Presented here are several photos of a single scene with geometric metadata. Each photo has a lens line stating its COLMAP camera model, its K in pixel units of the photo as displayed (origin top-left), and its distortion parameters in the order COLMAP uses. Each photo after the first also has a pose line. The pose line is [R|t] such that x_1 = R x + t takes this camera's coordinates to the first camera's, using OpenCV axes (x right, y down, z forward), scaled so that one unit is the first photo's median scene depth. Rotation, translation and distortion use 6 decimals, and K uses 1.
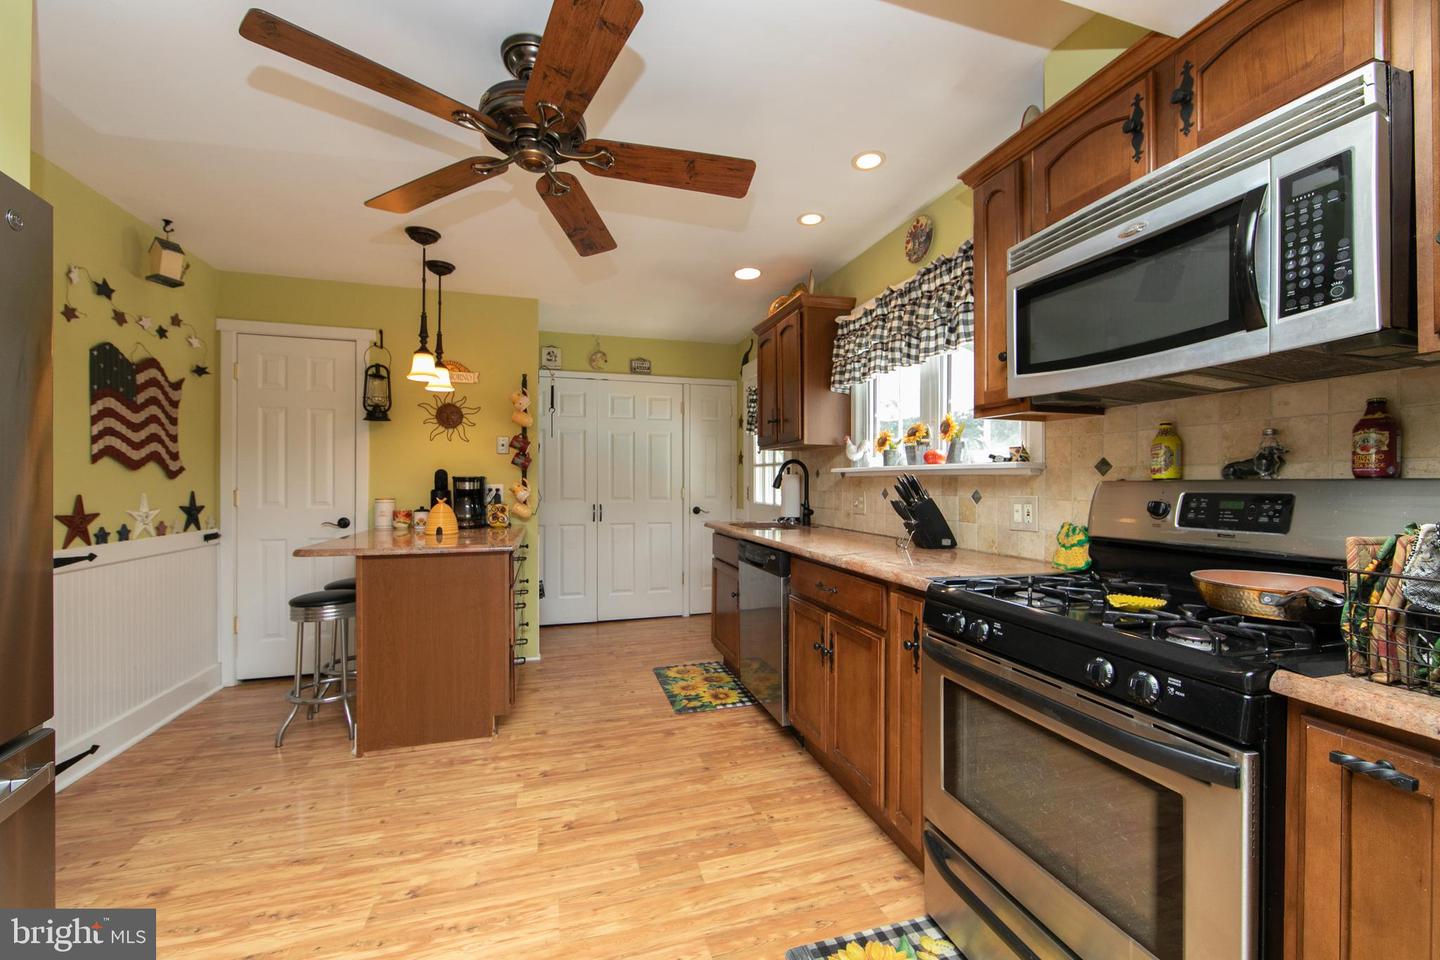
lens RADIAL K [[569.5, 0, 750.2], [0, 569.5, 493.1], [0, 0, 1]] dist [0.000883, -0.001544]
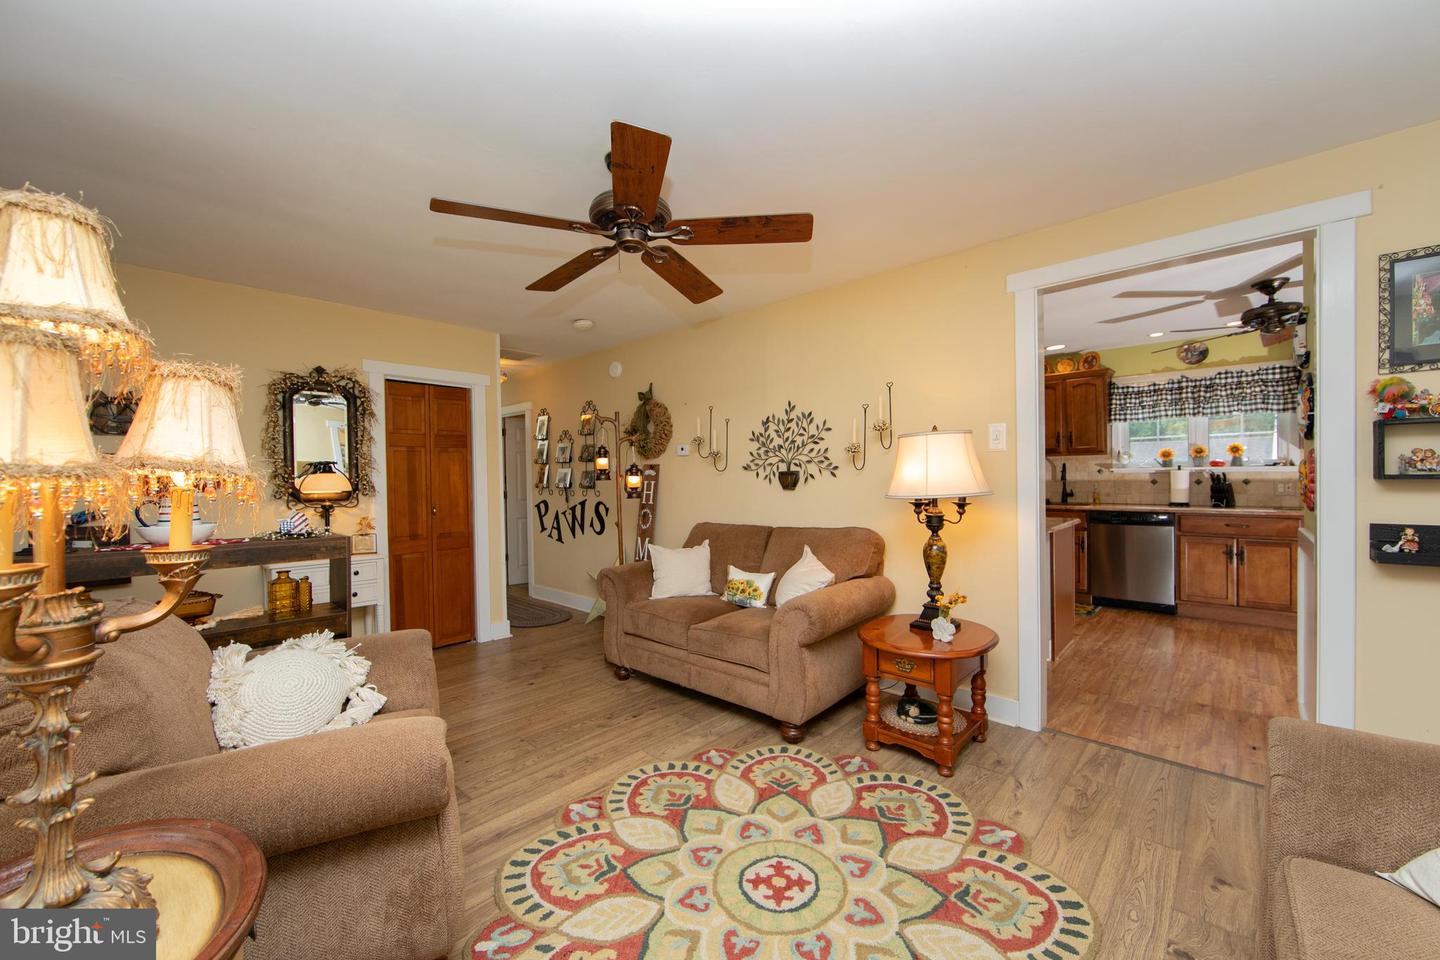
lens RADIAL K [[569.5, 0, 717.0], [0, 569.5, 489.0], [0, 0, 1]] dist [0.000883, -0.001544]
pose [[0.862013, -0.031949, 0.505878, -2.093454], [0.029110, 0.999485, 0.013521, -0.045595], [-0.506049, 0.003071, 0.862499, 0.123399]]
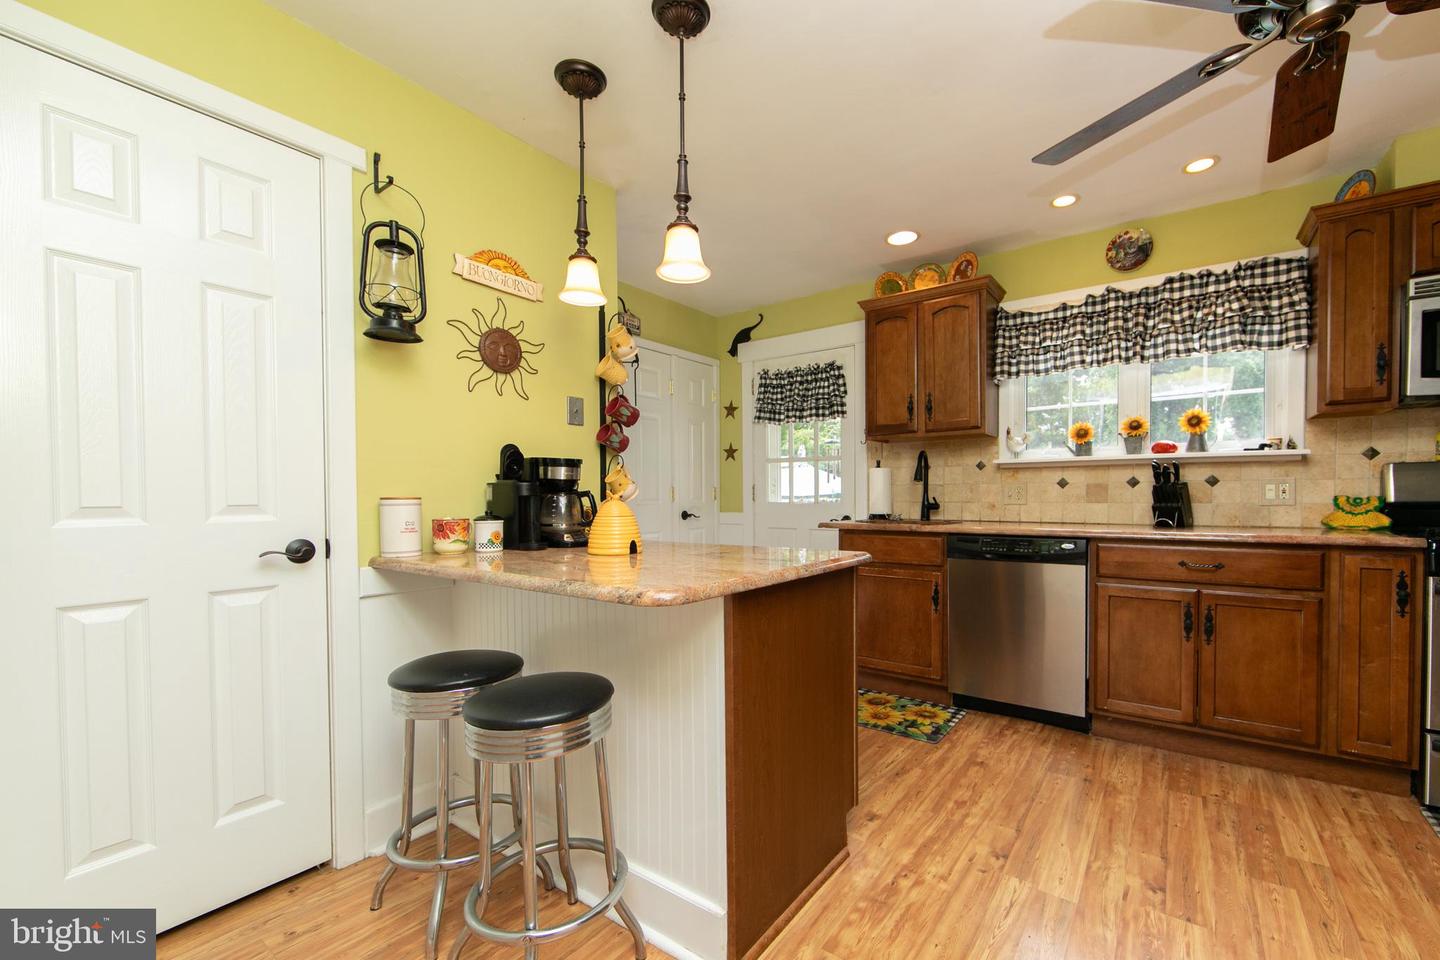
lens RADIAL K [[569.5, 0, 777.5], [0, 569.5, 517.0], [0, 0, 1]] dist [0.000883, -0.001544]
pose [[0.788495, -0.033059, 0.614153, -0.901678], [0.021556, 0.999426, 0.026123, 0.026750], [-0.614664, -0.007359, 0.788755, 0.526506]]
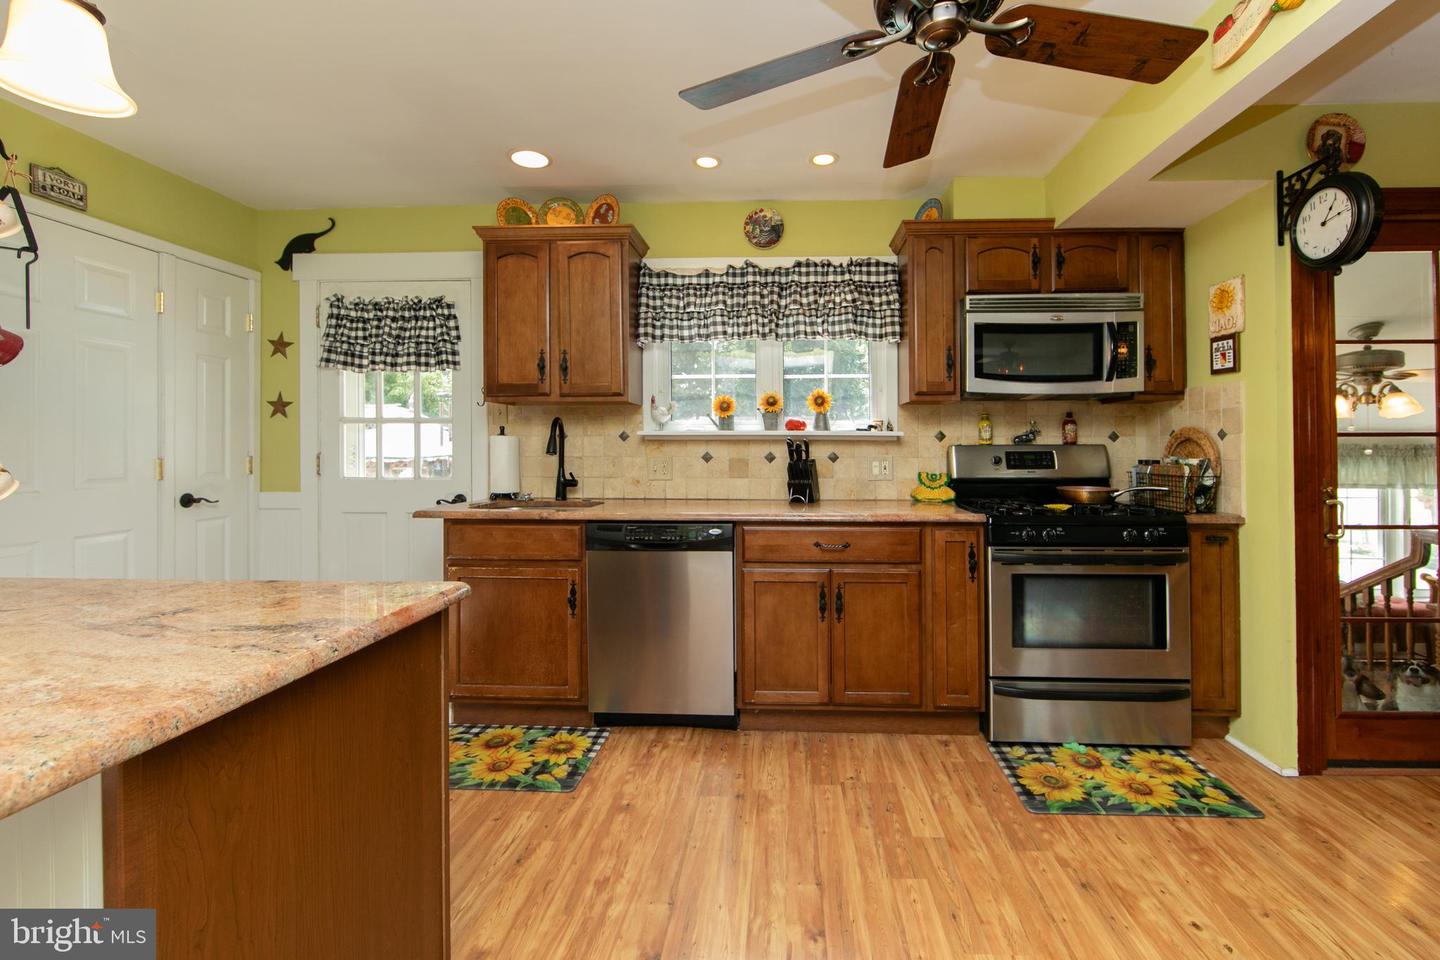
lens RADIAL K [[591.6, 0, 743.0], [0, 591.6, 449.7], [0, 0, 1]] dist [-0.002491, -0.000200]
pose [[0.360496, -0.008922, 0.932718, -0.771273], [0.018531, 0.999825, 0.002402, -0.015236], [-0.932577, 0.016419, 0.360599, 0.607093]]
